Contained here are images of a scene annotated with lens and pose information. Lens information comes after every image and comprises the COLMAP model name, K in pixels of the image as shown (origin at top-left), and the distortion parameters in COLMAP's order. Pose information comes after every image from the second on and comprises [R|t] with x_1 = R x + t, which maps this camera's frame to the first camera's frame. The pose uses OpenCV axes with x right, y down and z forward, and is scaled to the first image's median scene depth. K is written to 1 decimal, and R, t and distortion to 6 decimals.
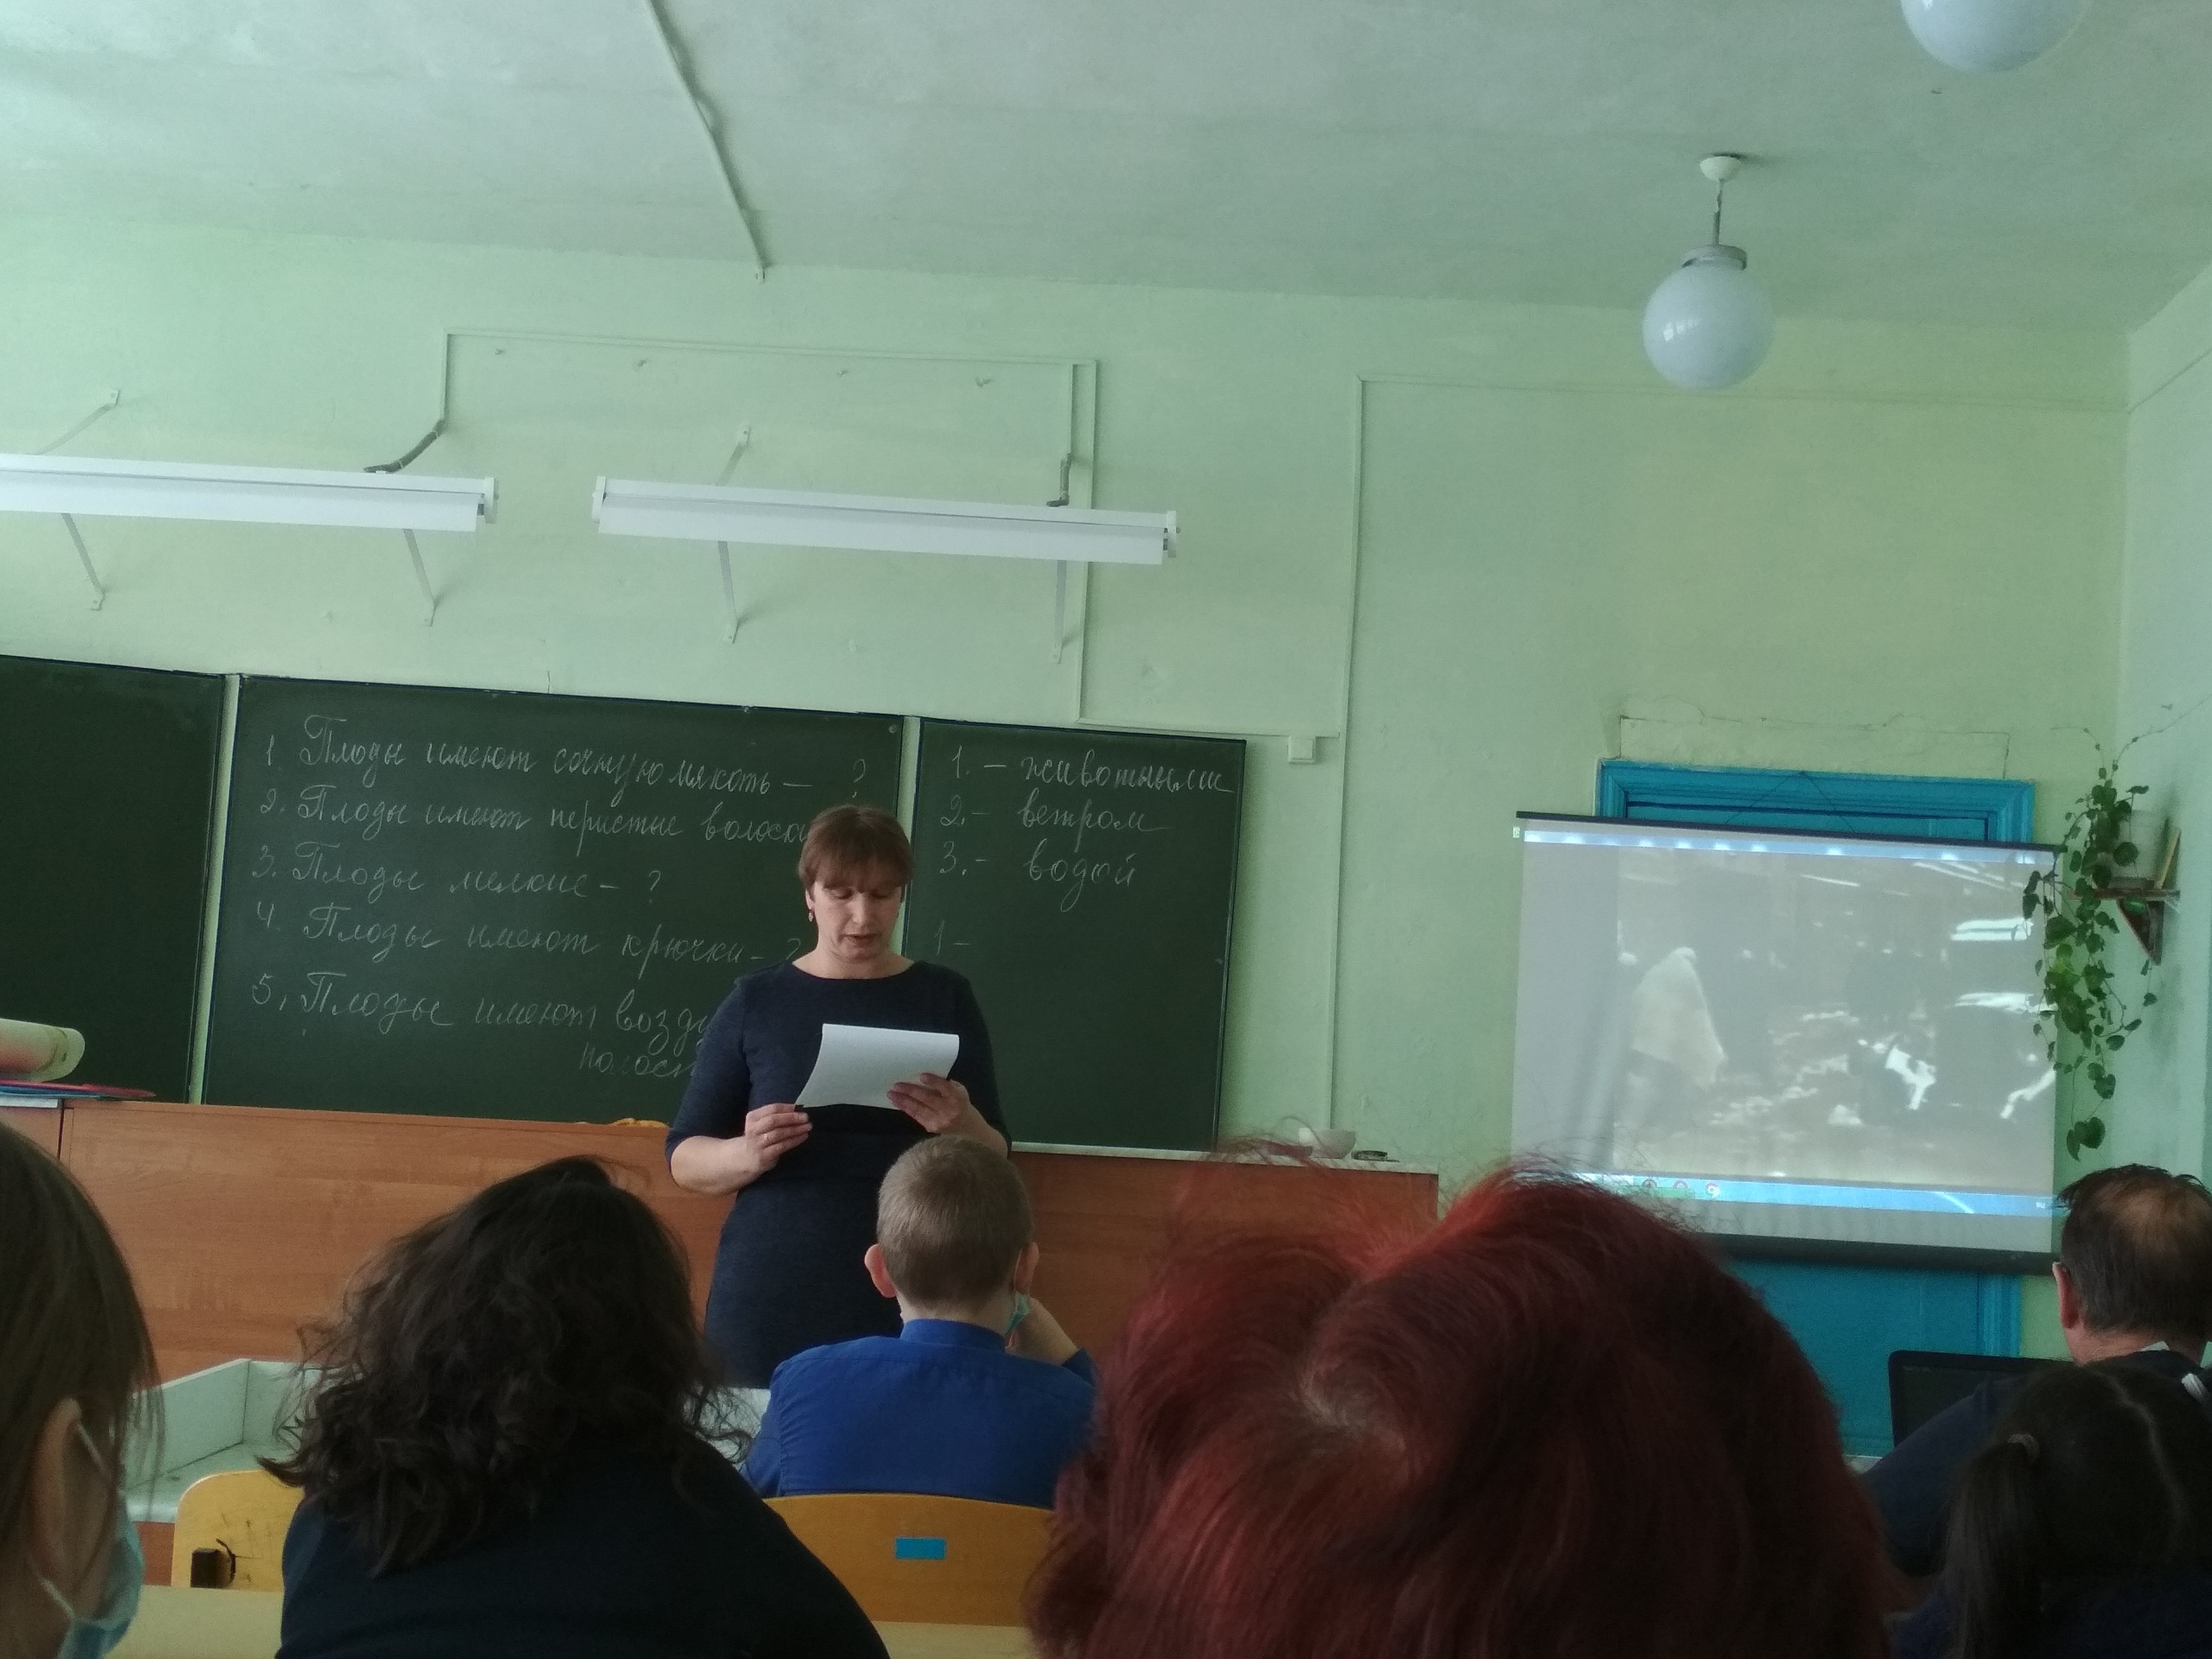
lens RADIAL K [[3149.9, 0, 1106.0], [0, 3149.9, 829.5], [0, 0, 1]] dist [0.274625, -1.134563]
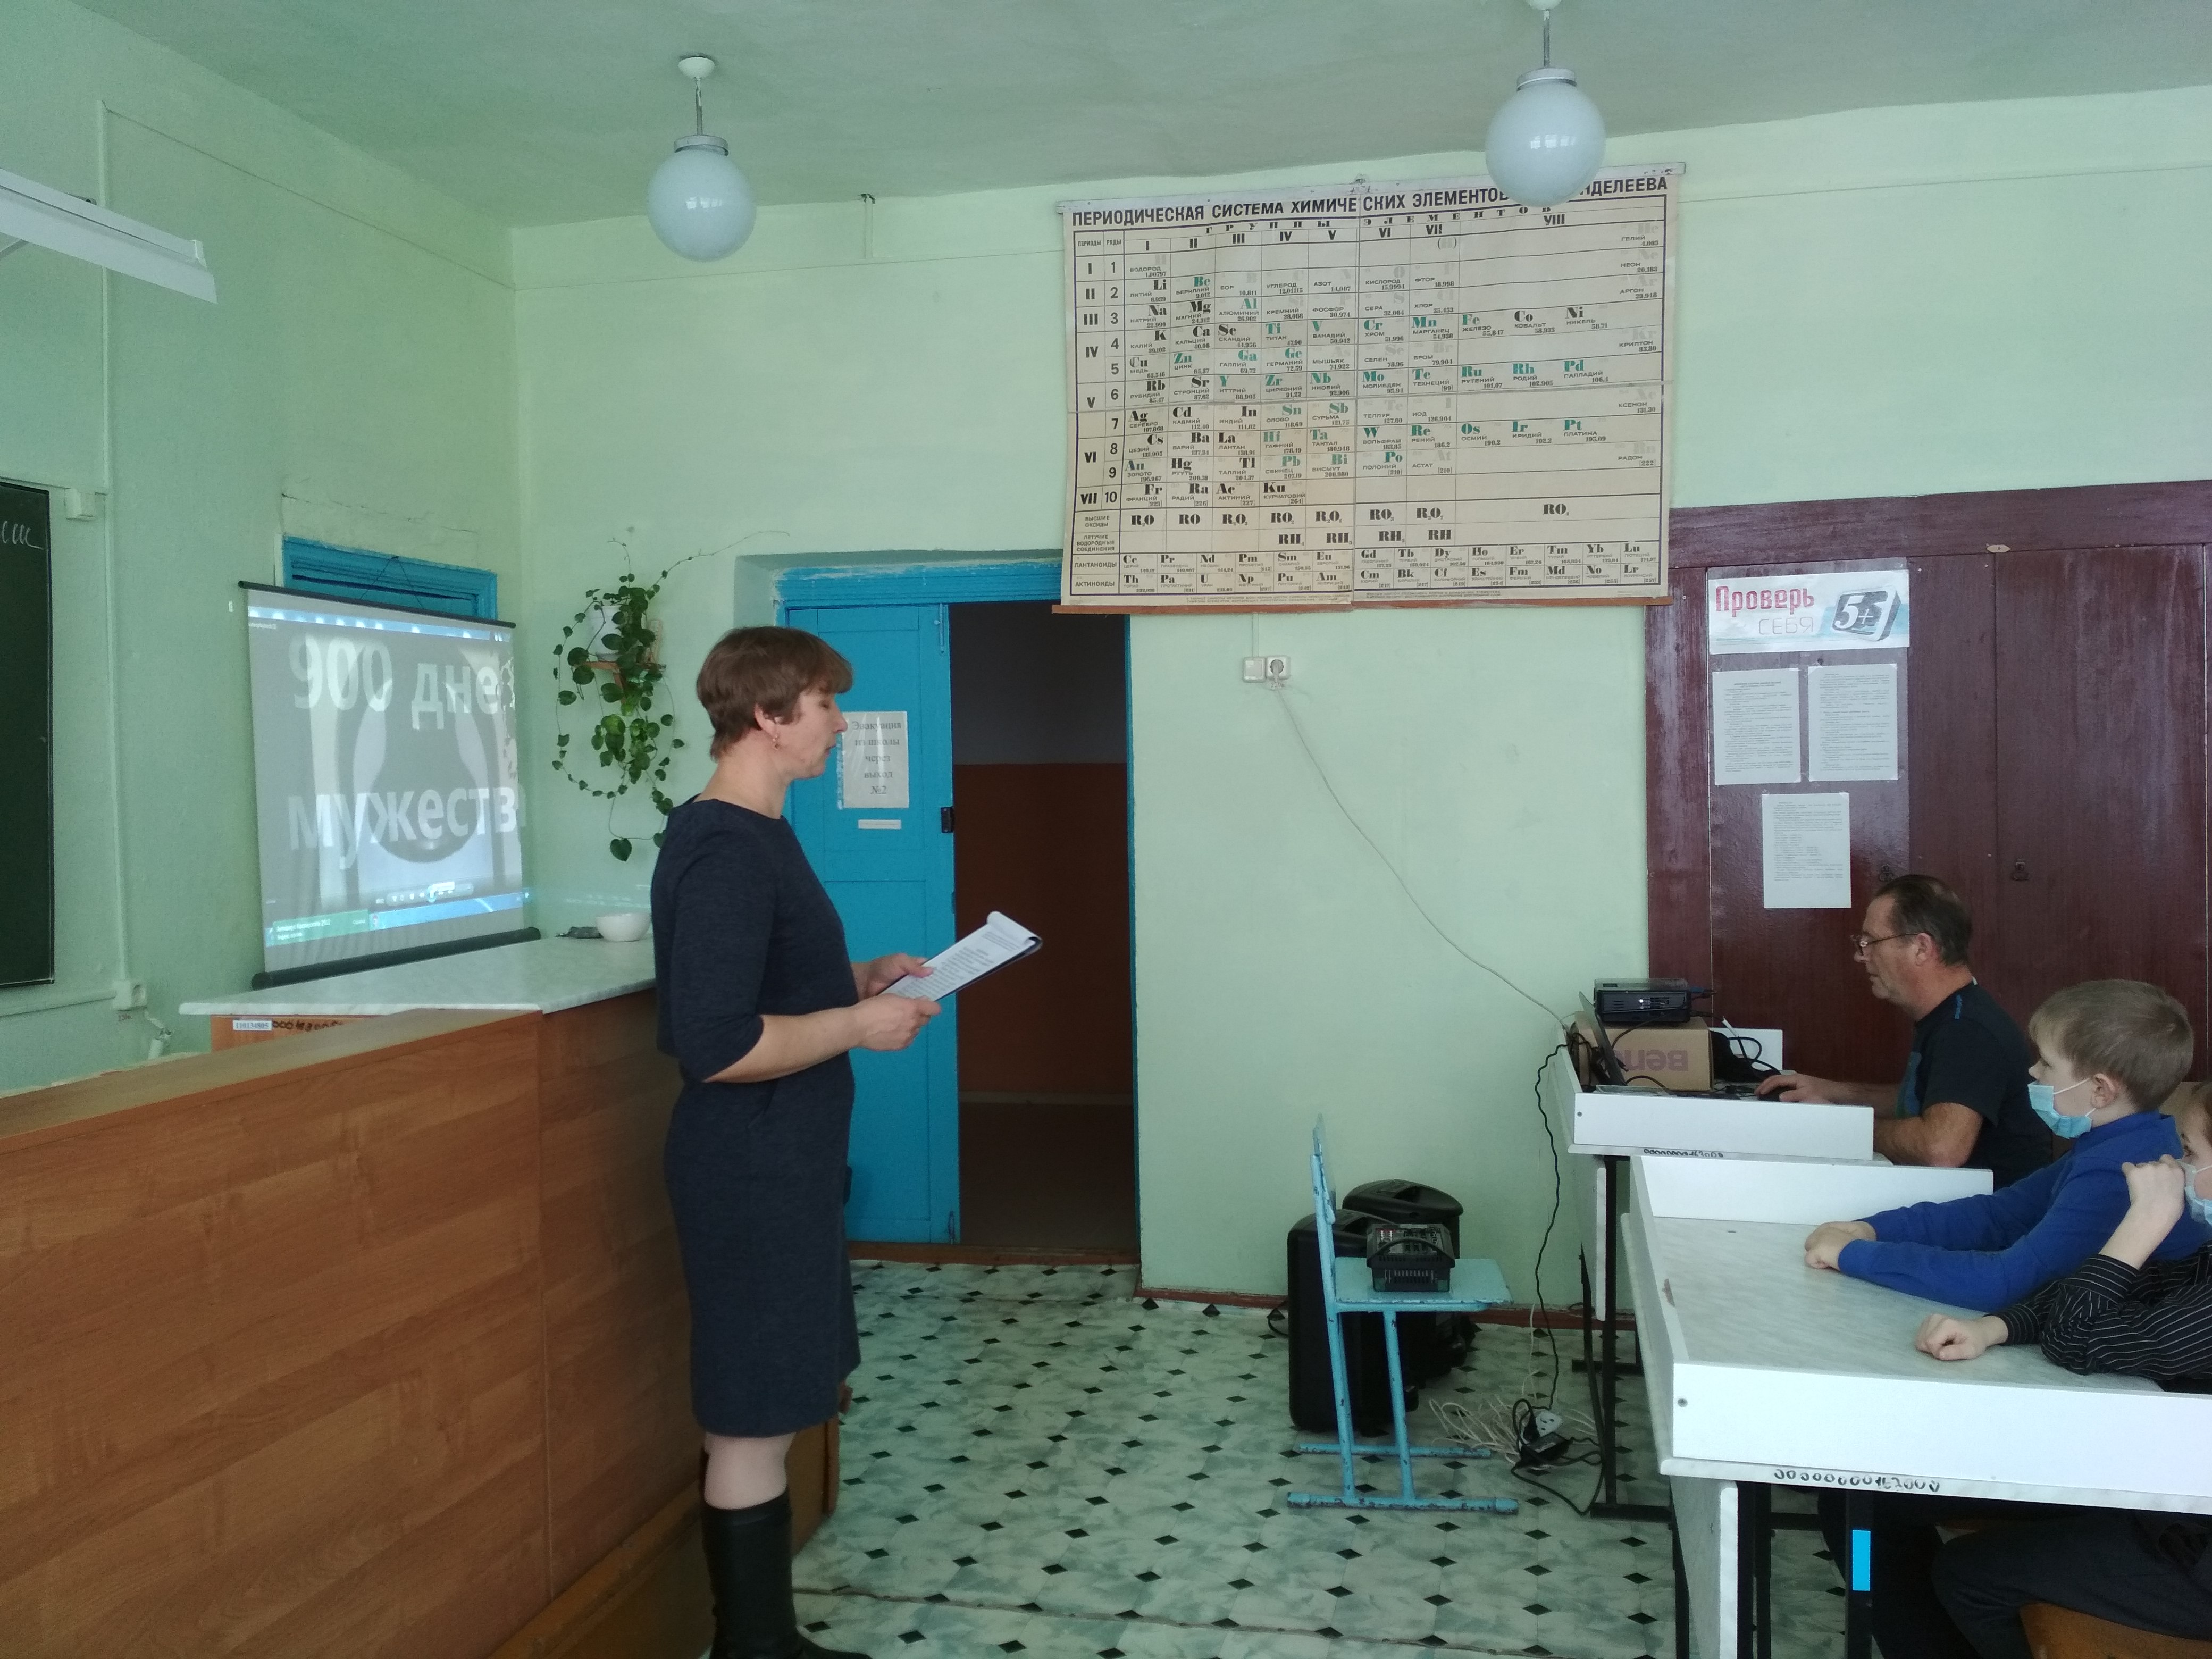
lens RADIAL K [[1955.2, 0, 1106.0], [0, 1955.2, 829.5], [0, 0, 1]] dist [0.090399, -0.180203]
pose [[0.215713, -0.089166, 0.972377, -0.446803], [-0.063484, 0.992434, 0.105089, -0.011130], [-0.974391, -0.084400, 0.208420, 0.584664]]
